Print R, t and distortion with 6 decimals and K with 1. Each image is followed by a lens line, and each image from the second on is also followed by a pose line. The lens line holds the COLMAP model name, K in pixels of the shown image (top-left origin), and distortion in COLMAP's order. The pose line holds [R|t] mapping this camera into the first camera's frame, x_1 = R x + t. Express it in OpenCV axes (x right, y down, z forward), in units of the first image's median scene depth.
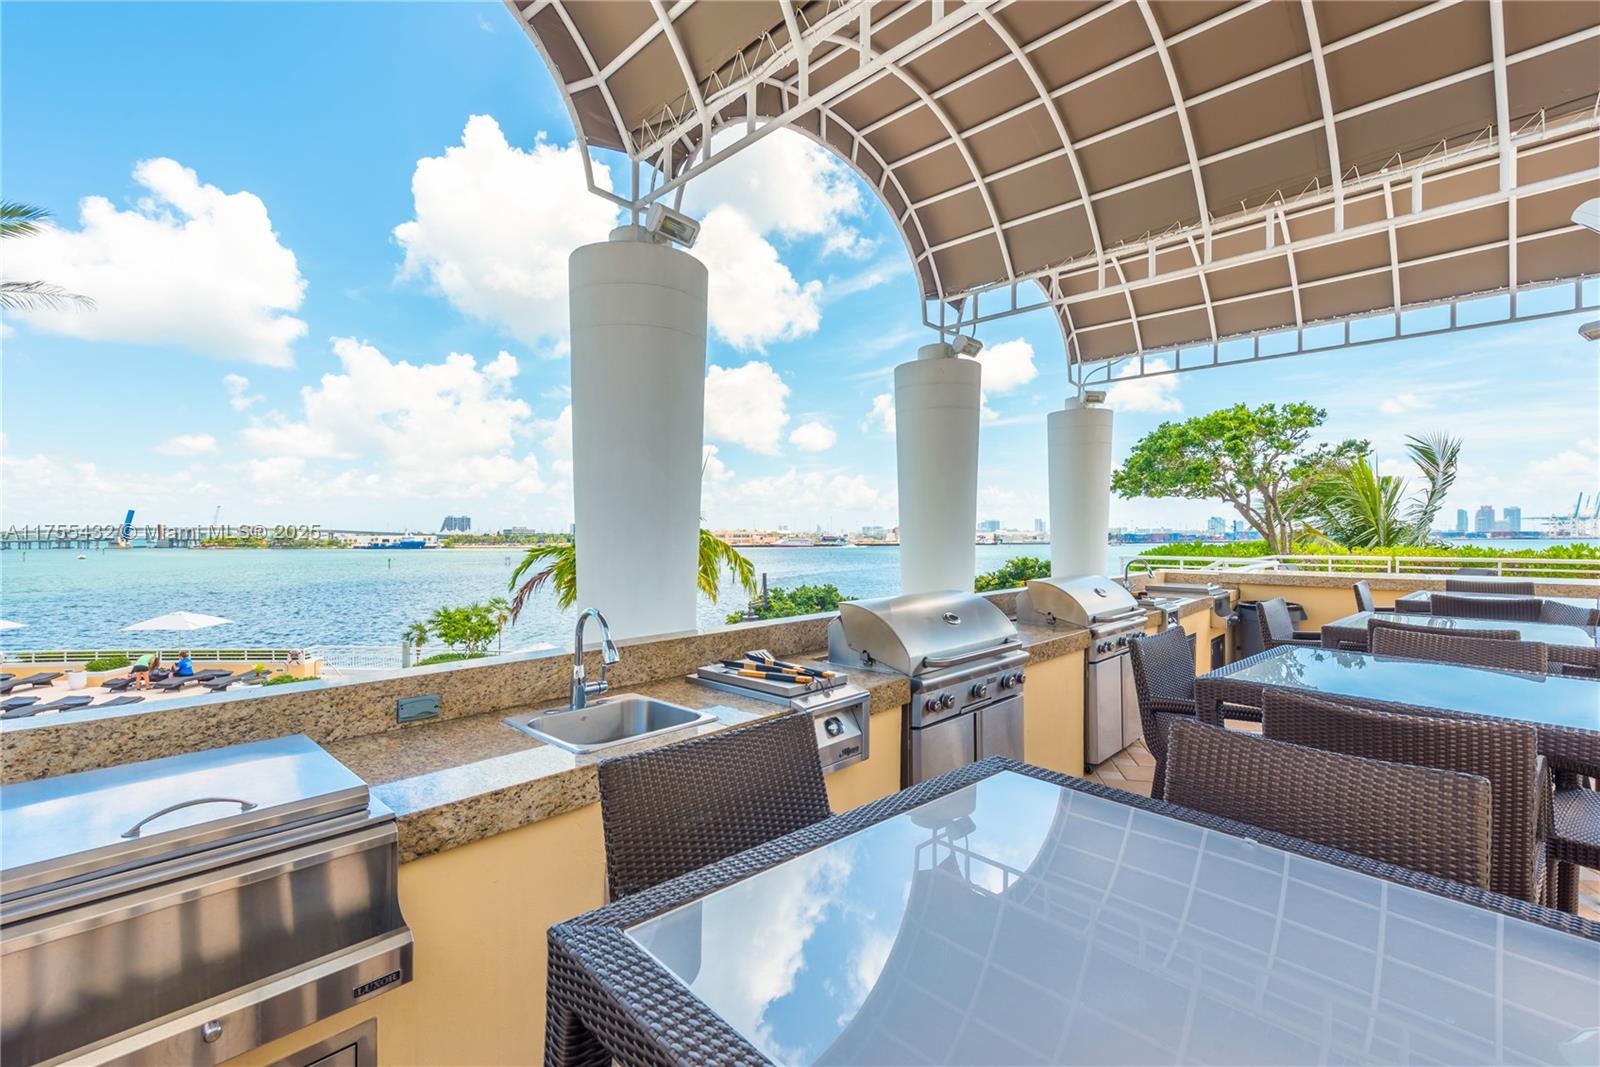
lens RADIAL K [[665.8, 0, 800.0], [0, 665.8, 533.5], [0, 0, 1]] dist [0.000171, -0.000051]
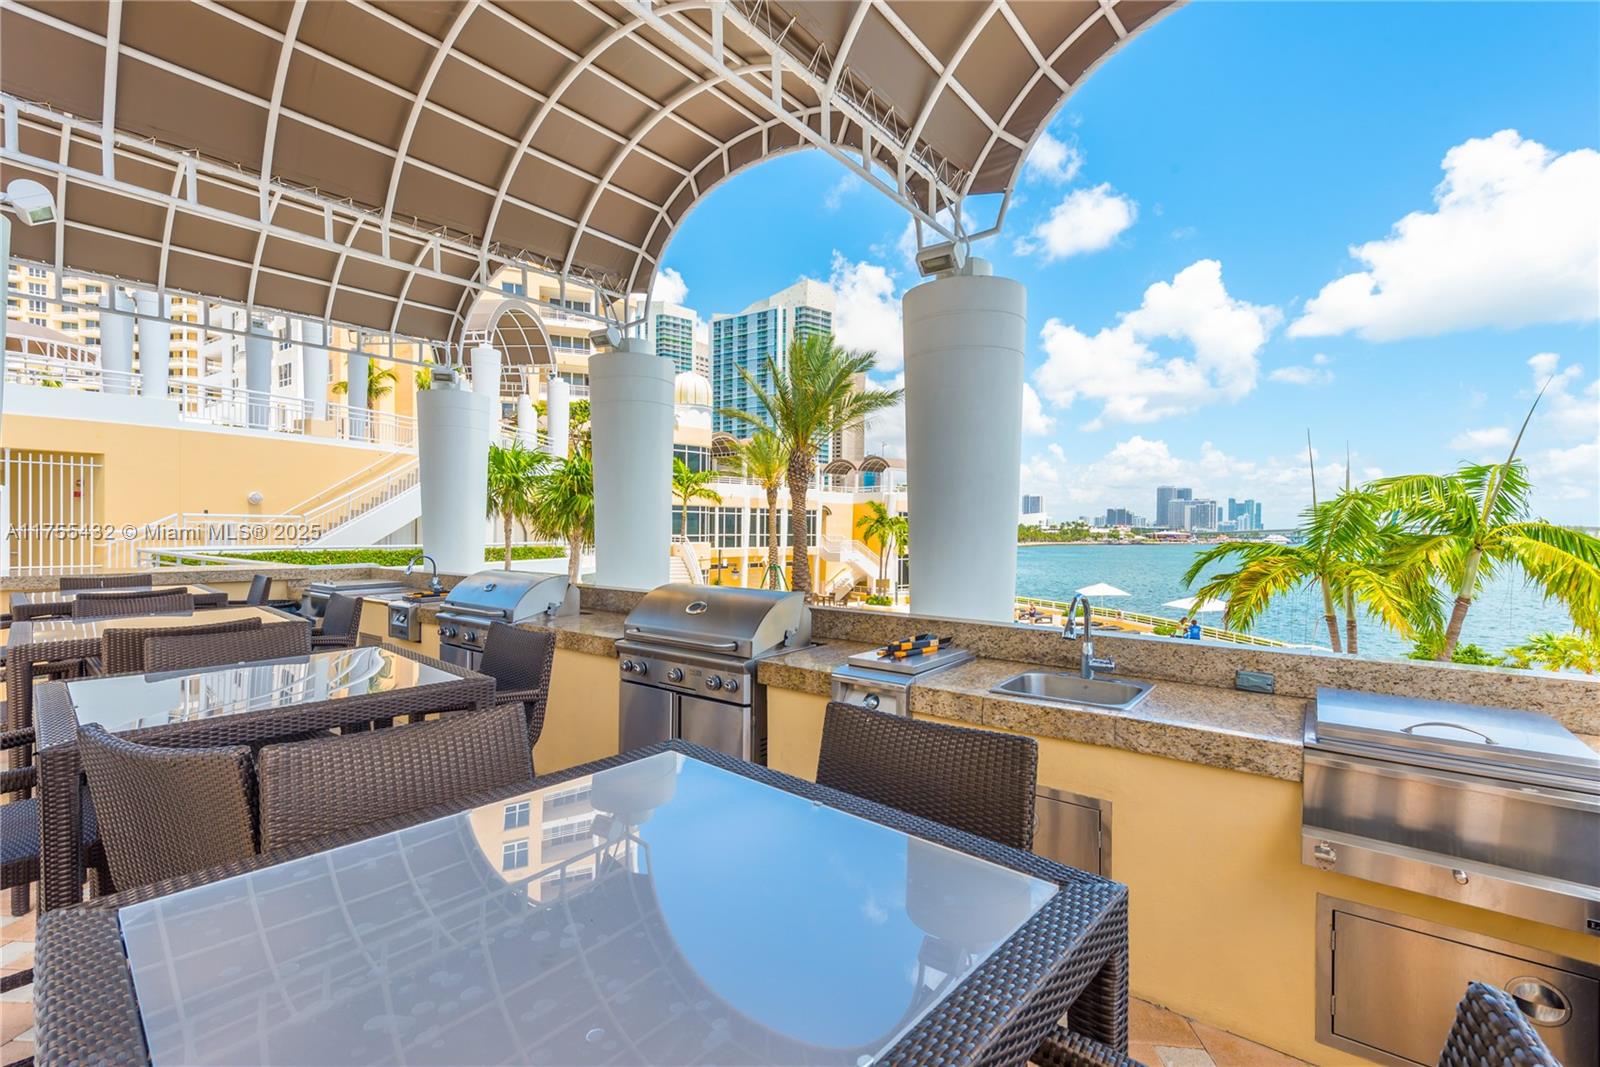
lens RADIAL K [[665.8, 0, 800.0], [0, 665.8, 533.5], [0, 0, 1]] dist [0.000171, -0.000051]
pose [[-0.042155, -0.005132, 0.999098, -0.294726], [-0.015550, 0.999869, 0.004480, -0.002525], [-0.998990, -0.015347, -0.042229, 0.288367]]
